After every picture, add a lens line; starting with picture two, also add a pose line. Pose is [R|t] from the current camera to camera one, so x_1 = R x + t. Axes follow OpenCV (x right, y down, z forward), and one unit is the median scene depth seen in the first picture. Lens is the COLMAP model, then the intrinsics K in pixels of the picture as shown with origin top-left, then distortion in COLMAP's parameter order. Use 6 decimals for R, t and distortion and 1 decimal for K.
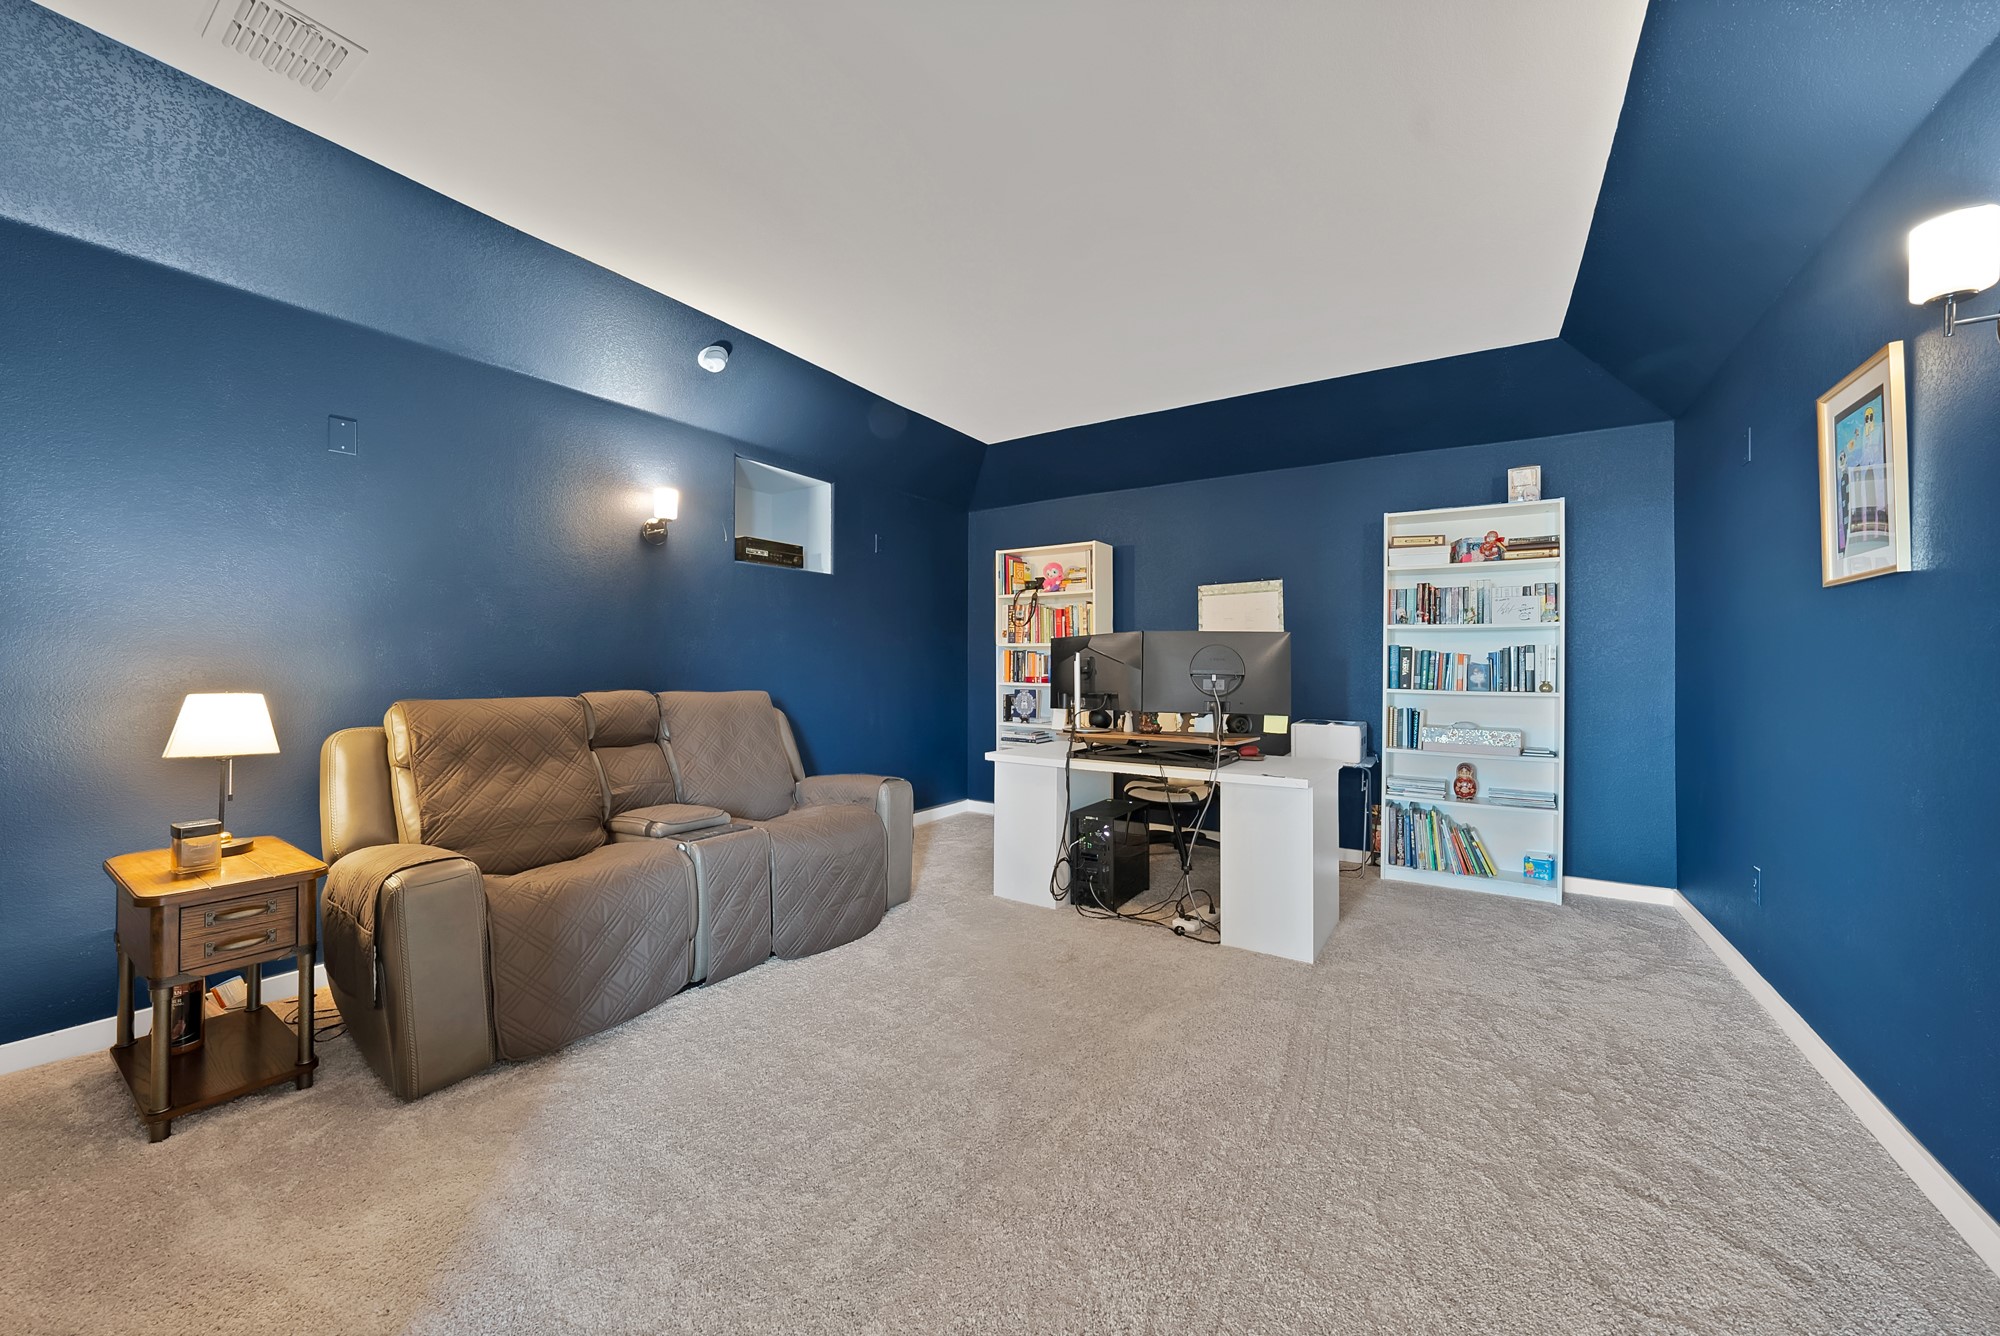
lens RADIAL K [[727.5, 0, 1007.3], [0, 727.5, 659.5], [0, 0, 1]] dist [-0.025290, 0.006966]
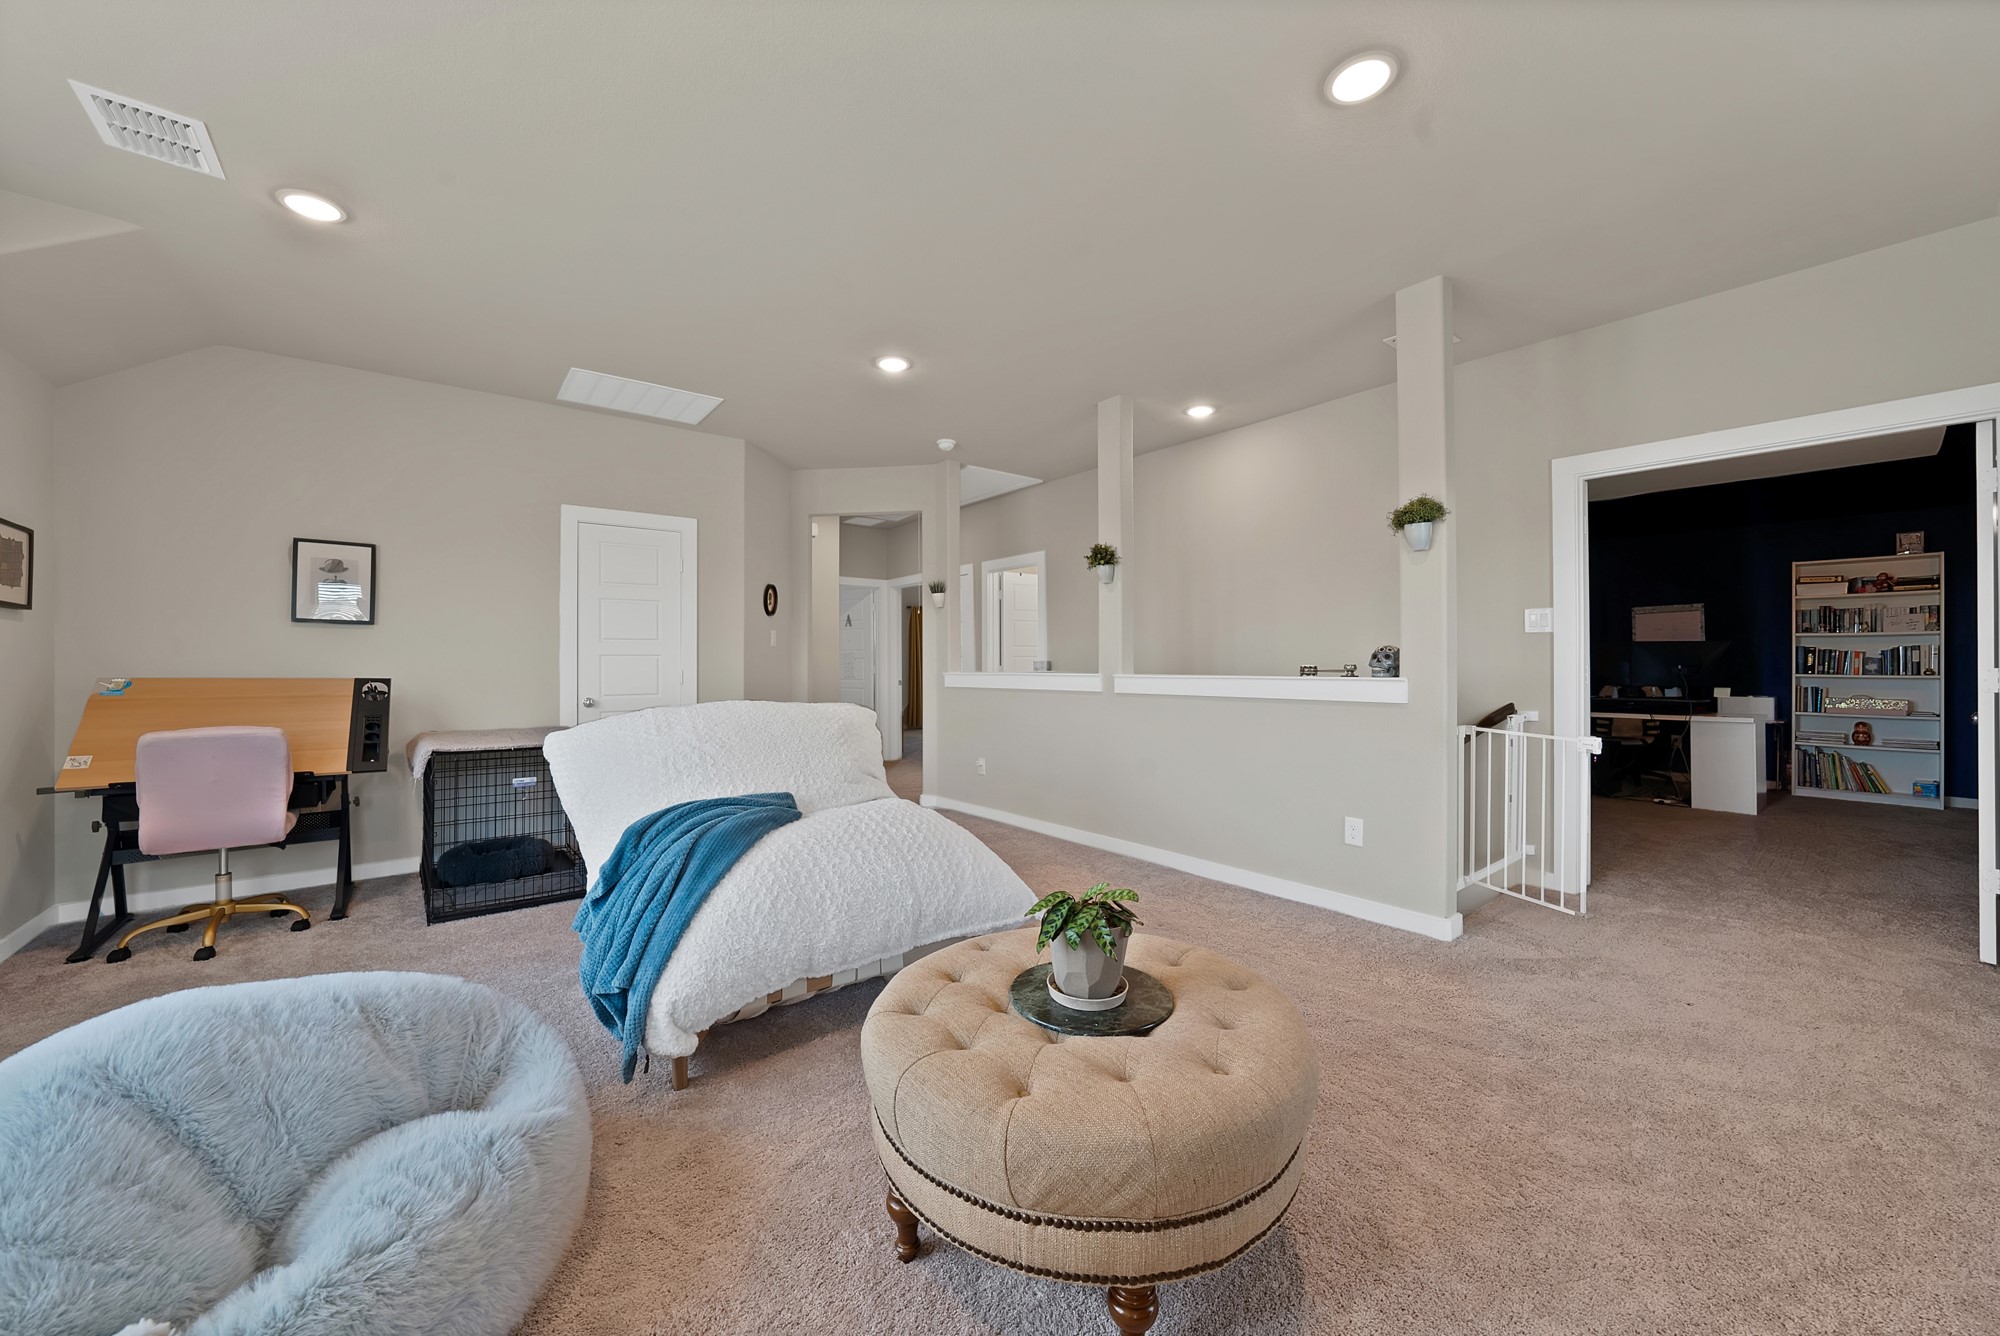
lens RADIAL K [[727.5, 0, 1007.3], [0, 727.5, 659.5], [0, 0, 1]] dist [-0.025290, 0.006966]
pose [[0.948856, -0.010228, -0.315543, -0.625517], [0.012141, 0.999918, 0.004098, -0.018740], [0.315476, -0.007720, 0.948902, -1.033335]]
